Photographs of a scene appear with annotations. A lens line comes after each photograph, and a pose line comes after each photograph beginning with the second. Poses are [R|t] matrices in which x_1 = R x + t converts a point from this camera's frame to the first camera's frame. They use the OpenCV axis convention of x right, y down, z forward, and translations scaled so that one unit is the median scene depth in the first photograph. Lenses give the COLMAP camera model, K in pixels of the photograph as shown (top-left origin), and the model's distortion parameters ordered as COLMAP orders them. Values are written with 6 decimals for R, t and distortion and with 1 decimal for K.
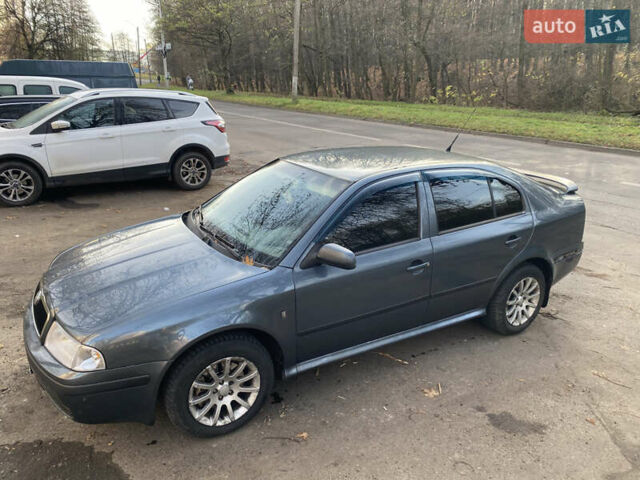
lens RADIAL K [[465.5, 0, 320.0], [0, 465.5, 240.0], [0, 0, 1]] dist [0.006675, 0.001868]
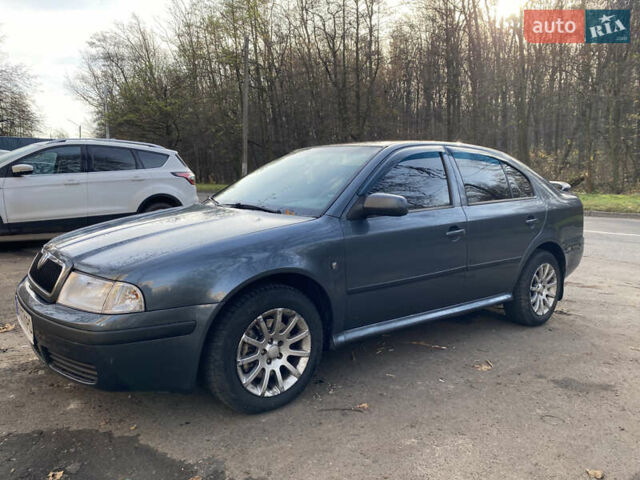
lens RADIAL K [[465.5, 0, 320.0], [0, 465.5, 240.0], [0, 0, 1]] dist [0.006675, 0.001868]
pose [[0.992223, -0.025368, 0.121857, -0.207172], [0.048540, 0.980360, -0.191151, 0.273115], [-0.114615, 0.195580, 0.973967, 0.109815]]
